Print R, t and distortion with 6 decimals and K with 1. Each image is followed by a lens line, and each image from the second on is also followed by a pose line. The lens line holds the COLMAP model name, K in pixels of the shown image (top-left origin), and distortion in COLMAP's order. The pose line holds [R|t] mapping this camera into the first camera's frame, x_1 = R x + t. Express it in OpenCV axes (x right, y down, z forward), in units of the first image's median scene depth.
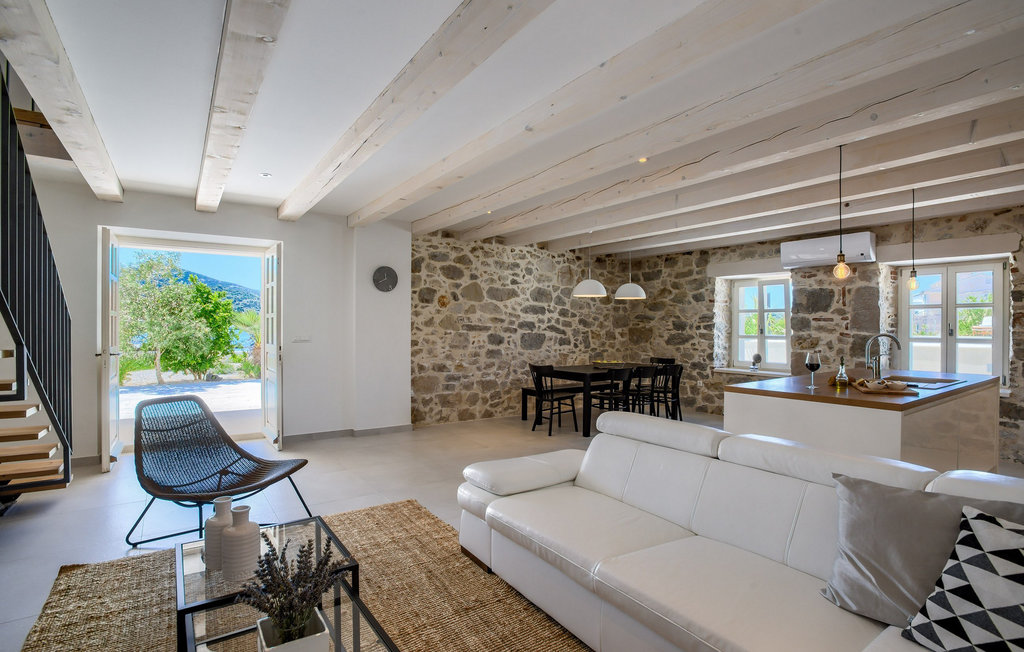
lens RADIAL K [[502.1, 0, 510.9], [0, 502.1, 329.1], [0, 0, 1]] dist [-0.043490, 0.018906]
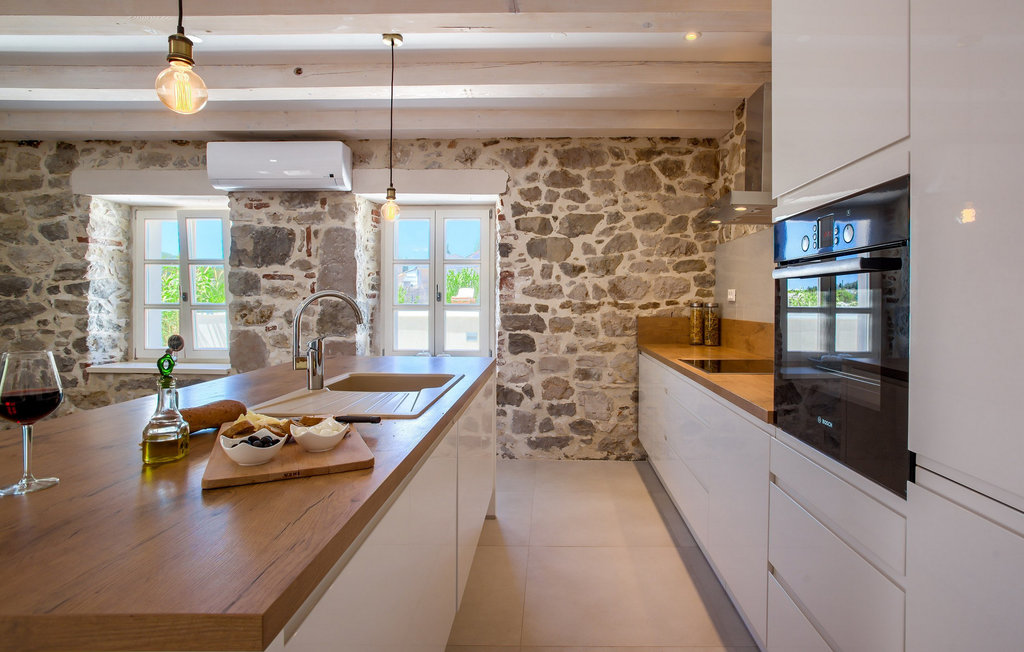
lens RADIAL K [[502.1, 0, 568.4], [0, 502.1, 299.9], [0, 0, 1]] dist [-0.043490, 0.018906]
pose [[0.542521, -0.004313, 0.840031, 0.266721], [0.001485, 0.999990, 0.004175, 0.006844], [-0.840041, -0.001018, 0.542522, 0.309573]]
